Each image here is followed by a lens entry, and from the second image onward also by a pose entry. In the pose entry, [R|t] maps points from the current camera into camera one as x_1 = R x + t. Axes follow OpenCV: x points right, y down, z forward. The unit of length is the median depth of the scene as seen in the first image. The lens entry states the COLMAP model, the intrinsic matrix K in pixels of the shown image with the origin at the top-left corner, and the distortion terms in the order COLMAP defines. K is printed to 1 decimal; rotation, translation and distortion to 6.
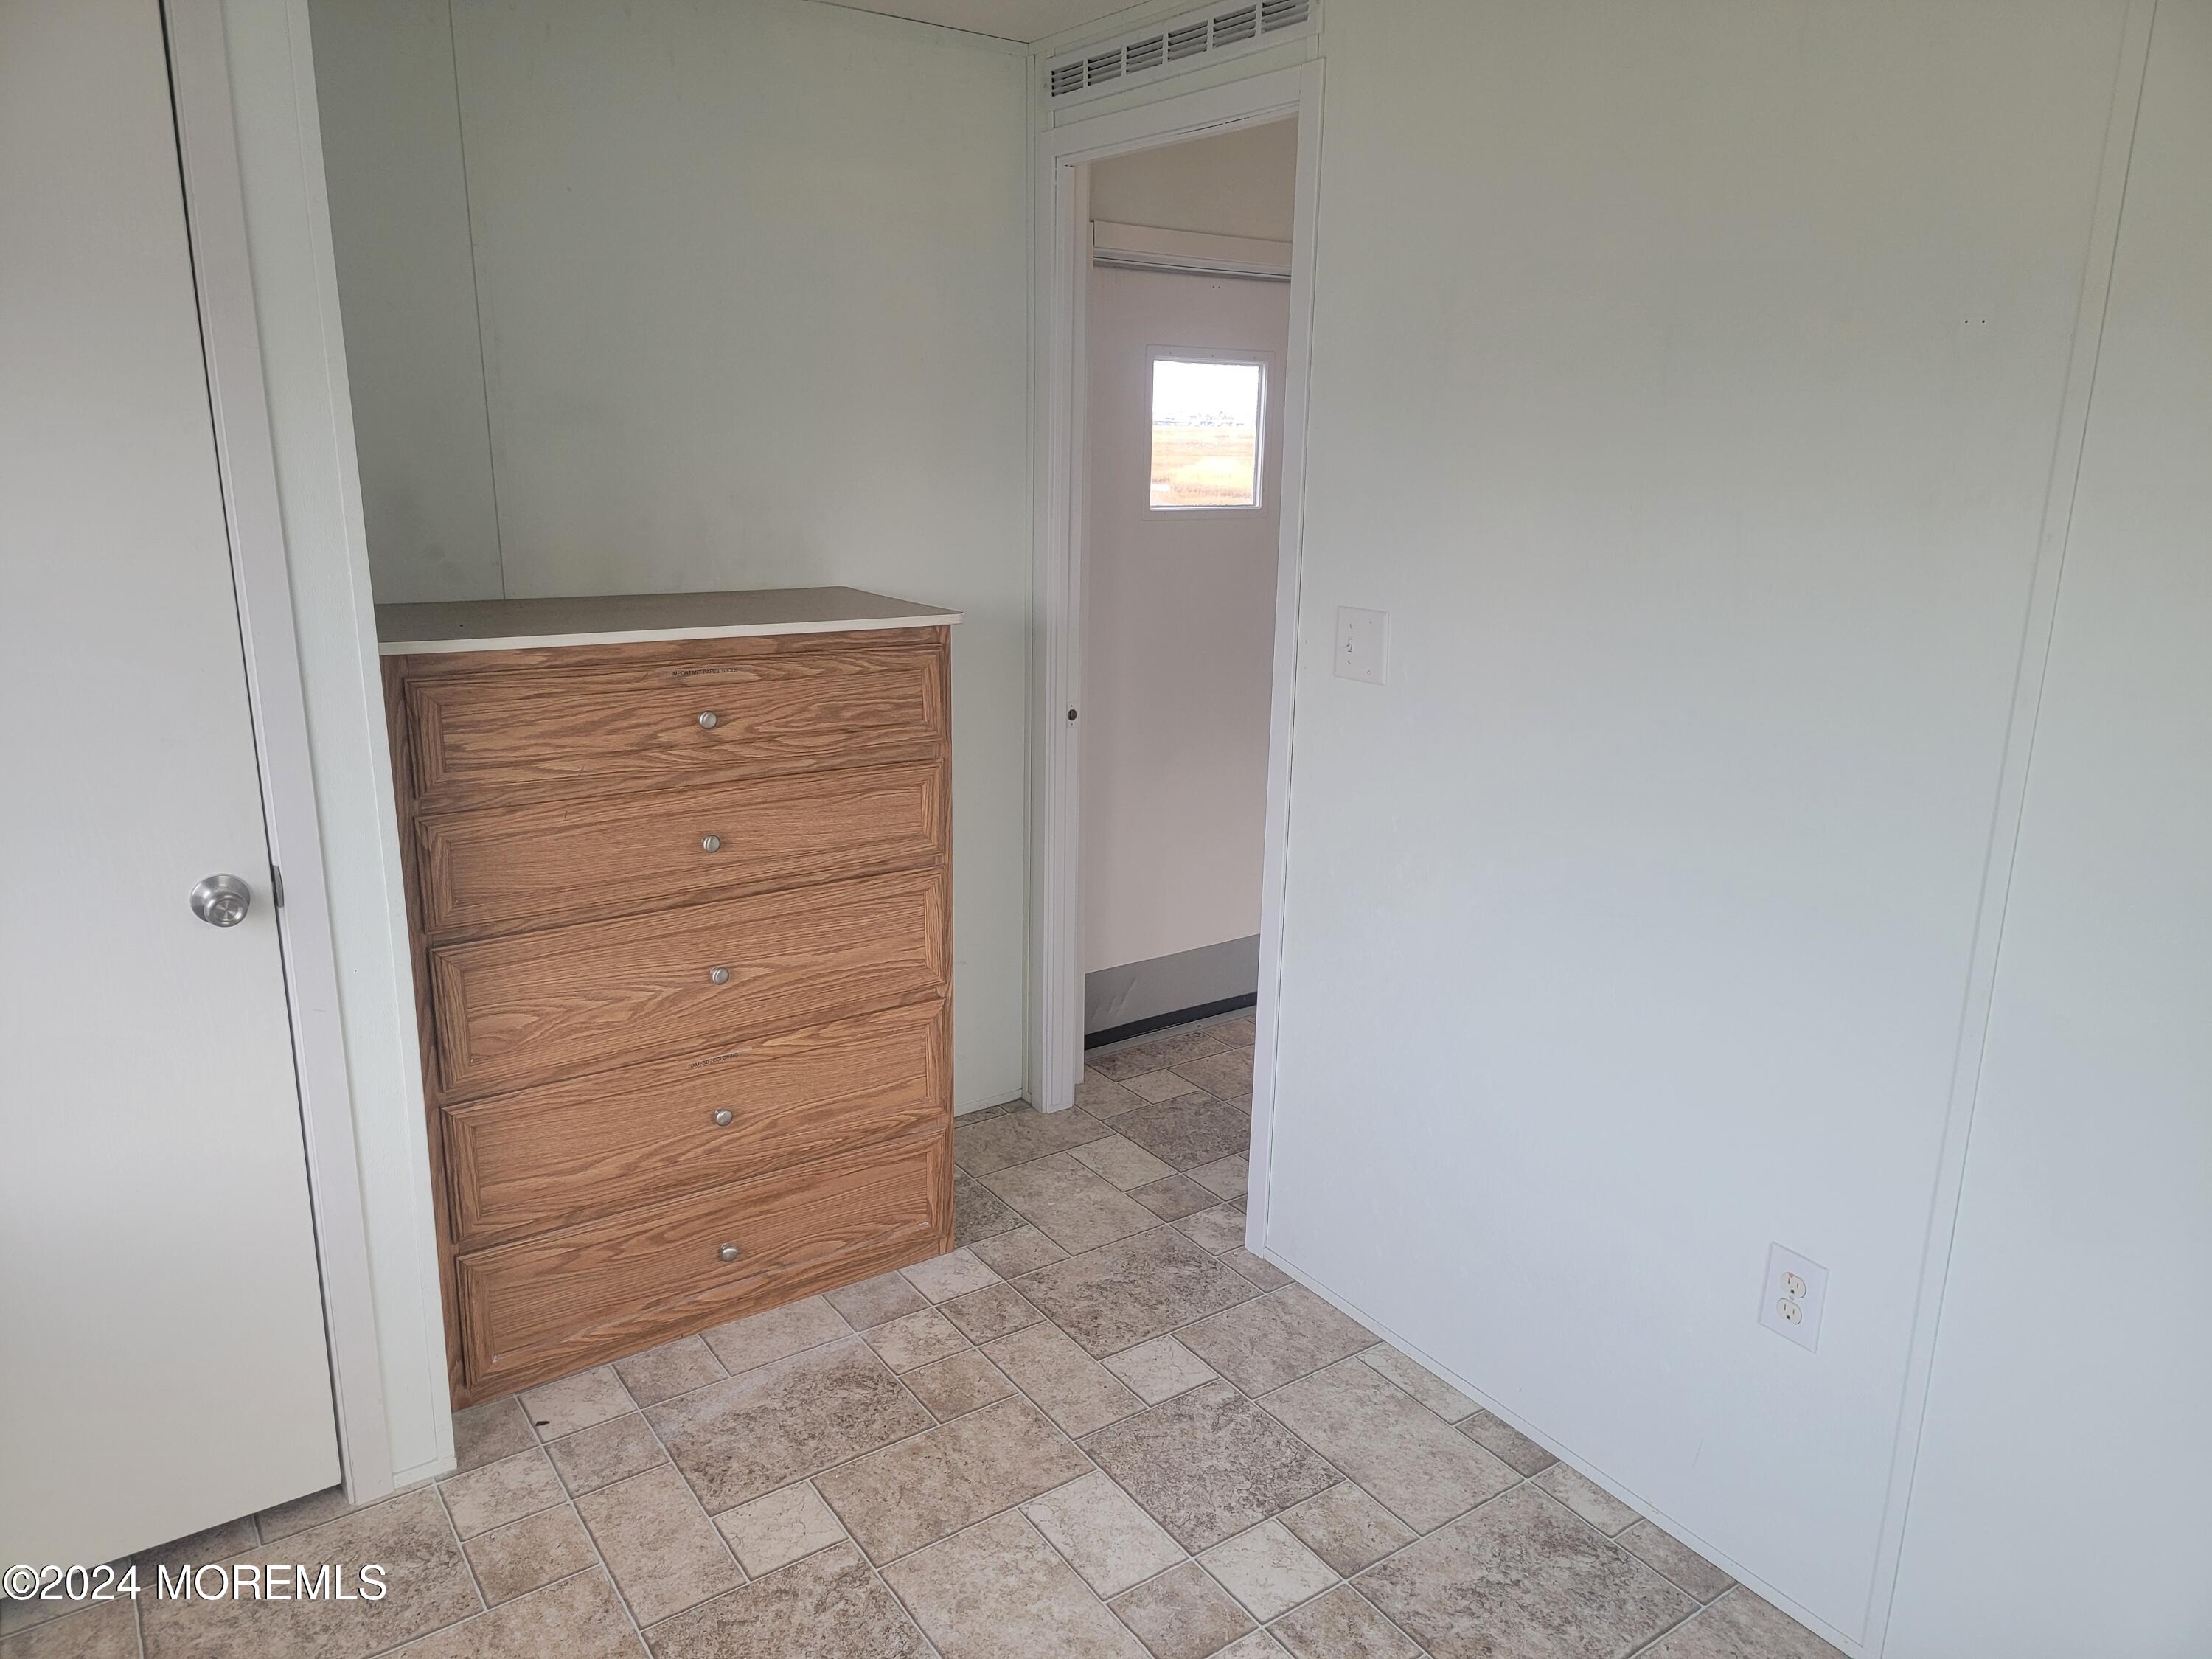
lens RADIAL K [[1566.8, 0, 1106.6], [0, 1566.8, 836.2], [0, 0, 1]] dist [0.057338, -0.009046]
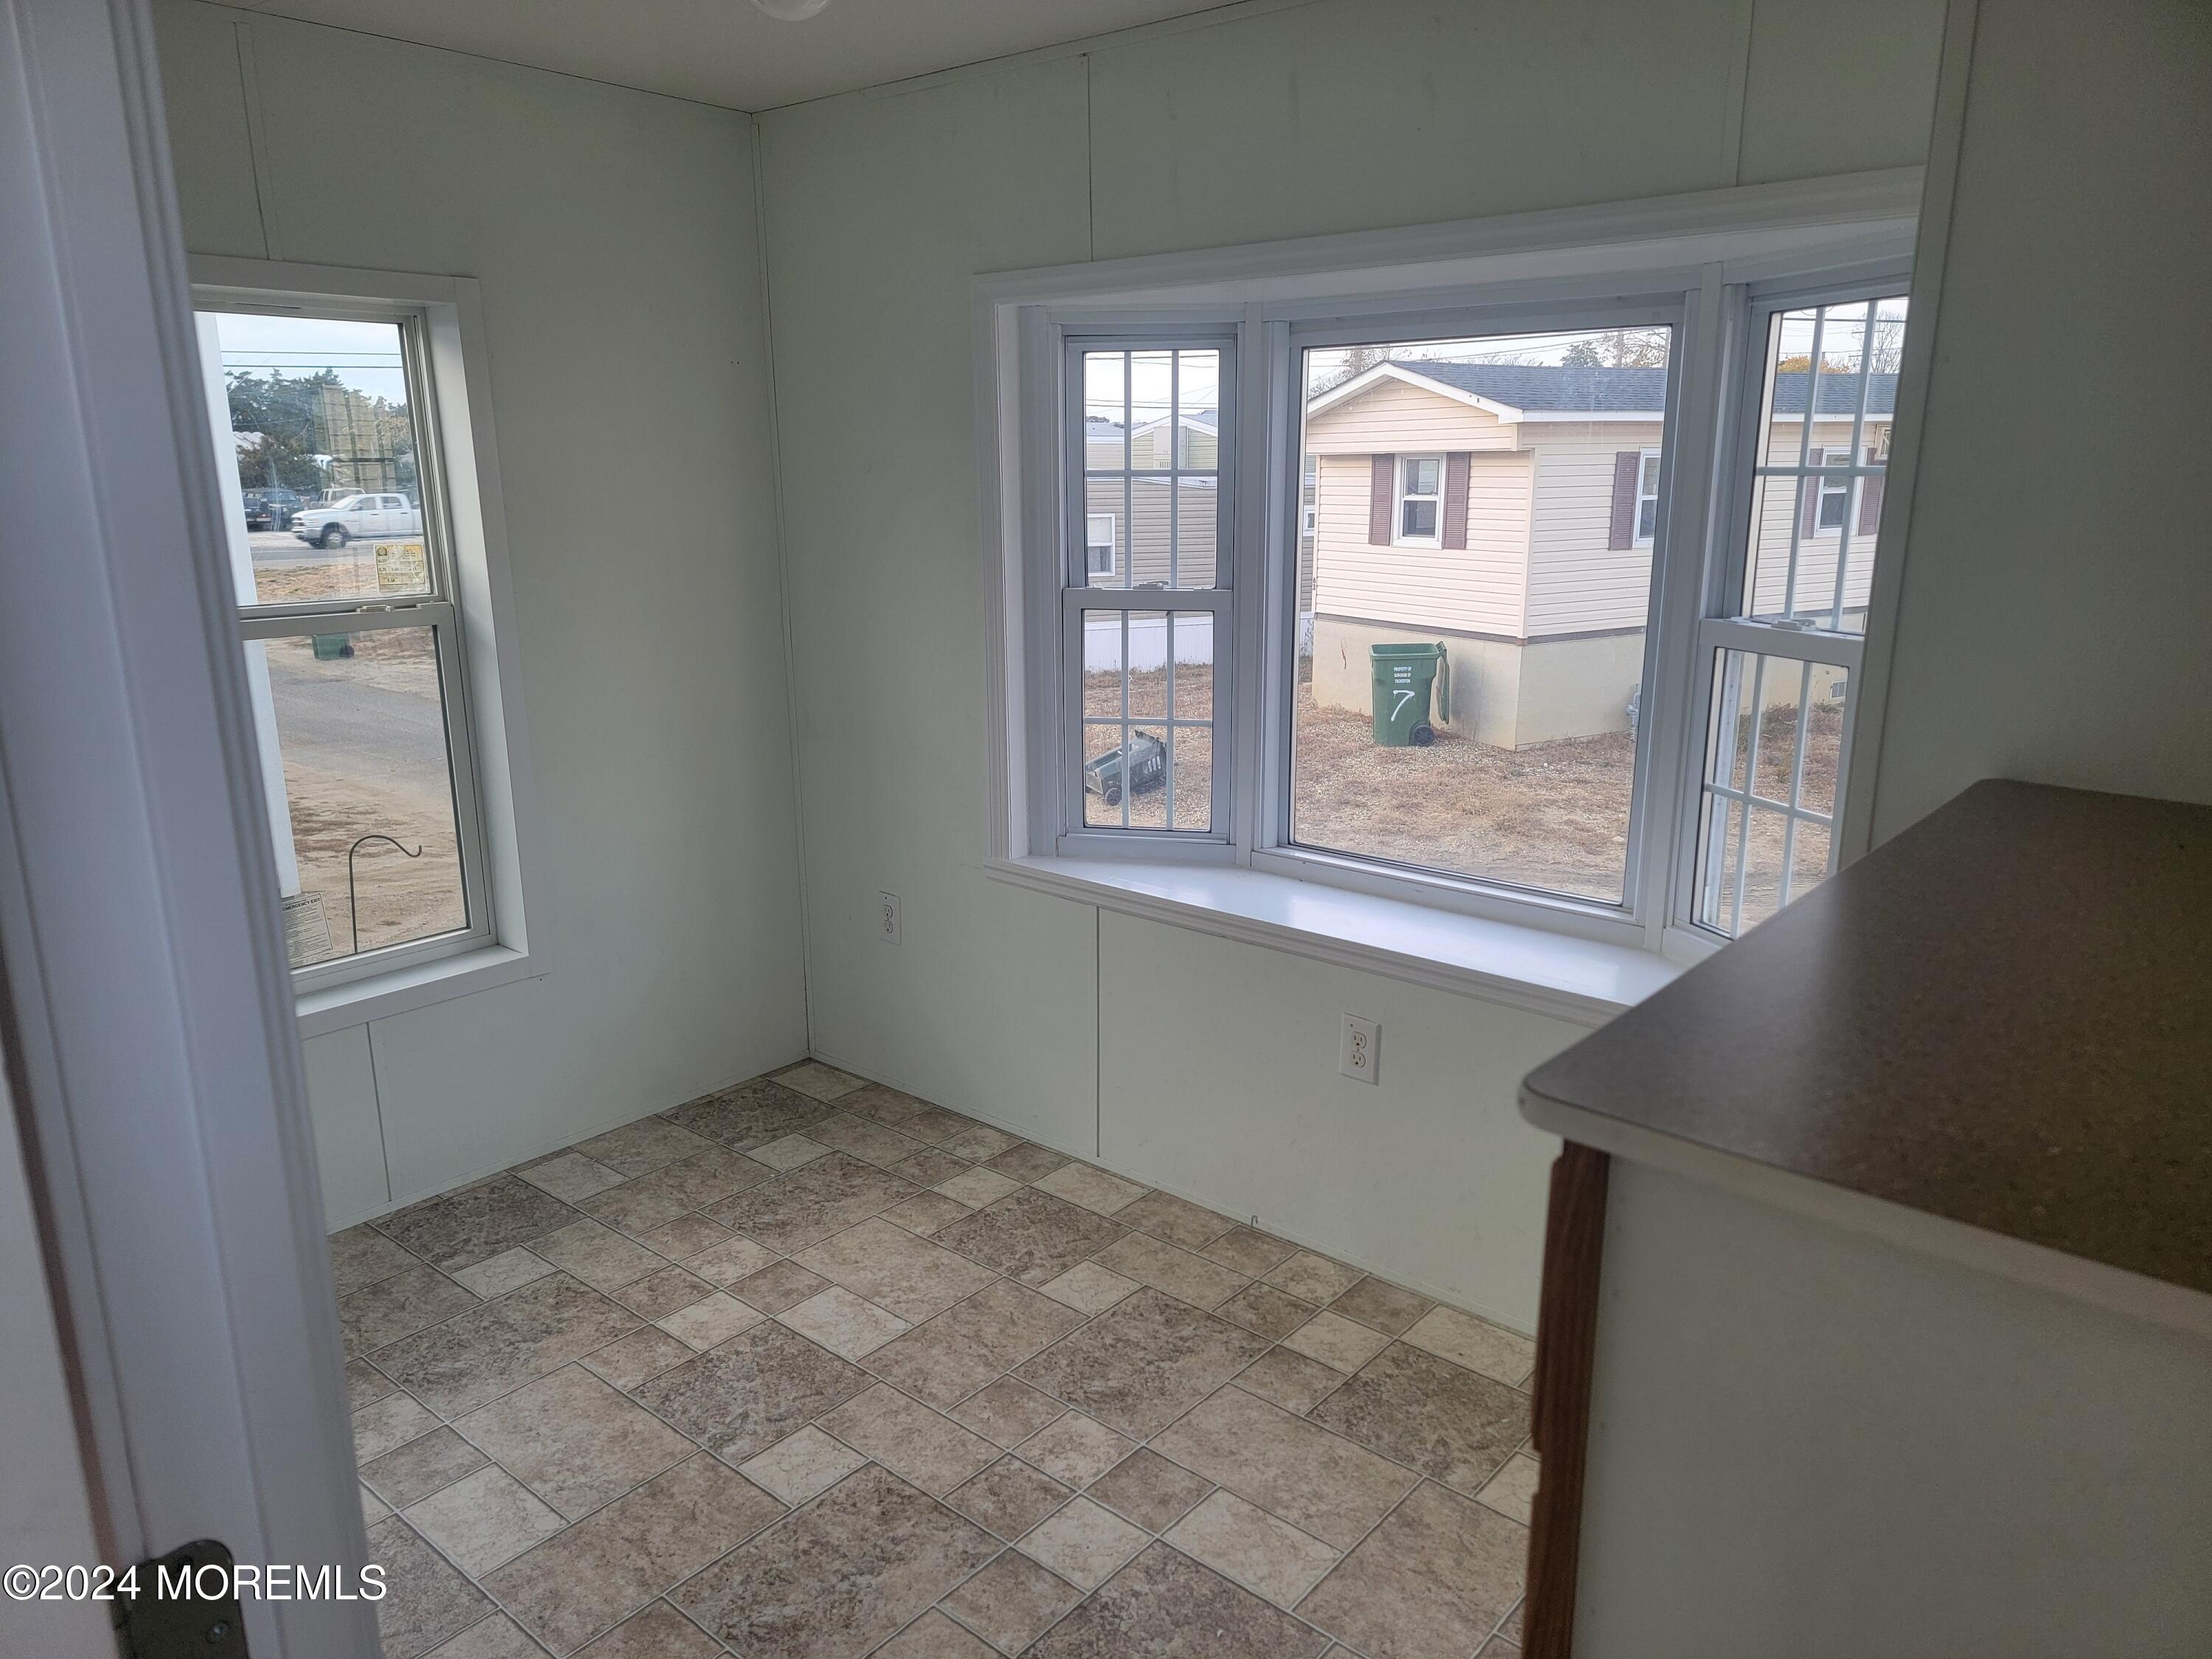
lens RADIAL K [[1566.8, 0, 1127.4], [0, 1566.8, 839.4], [0, 0, 1]] dist [0.057338, -0.009046]
pose [[-0.966720, 0.062071, -0.248194, 0.059011], [-0.061480, 0.885330, 0.460880, -0.441606], [0.248341, 0.460801, -0.852050, 1.722858]]
